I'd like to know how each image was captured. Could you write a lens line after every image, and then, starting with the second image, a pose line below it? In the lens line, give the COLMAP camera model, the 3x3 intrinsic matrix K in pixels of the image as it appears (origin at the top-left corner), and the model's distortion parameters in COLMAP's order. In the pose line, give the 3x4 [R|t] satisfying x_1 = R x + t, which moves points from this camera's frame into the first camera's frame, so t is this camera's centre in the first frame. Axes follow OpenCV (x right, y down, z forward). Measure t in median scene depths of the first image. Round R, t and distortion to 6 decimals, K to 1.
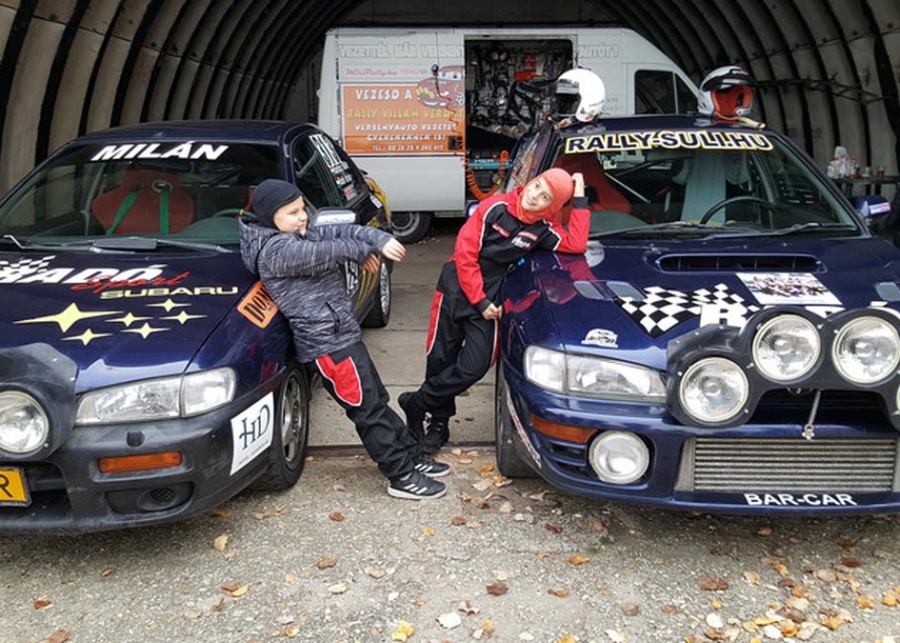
lens RADIAL K [[815.9, 0, 450.0], [0, 815.9, 321.5], [0, 0, 1]] dist [0.149278, -0.256588]
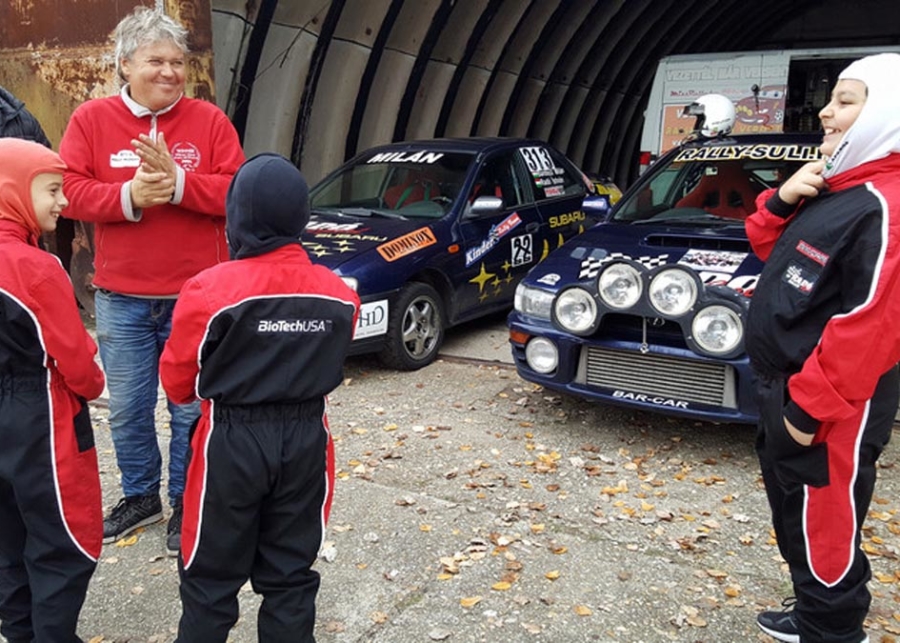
lens RADIAL K [[815.9, 0, 450.0], [0, 815.9, 321.5], [0, 0, 1]] dist [0.149278, -0.256588]
pose [[0.860709, 0.114704, -0.496007, 0.456680], [-0.125405, 0.992035, 0.011800, 0.060164], [0.493410, 0.052046, 0.868238, -0.231107]]
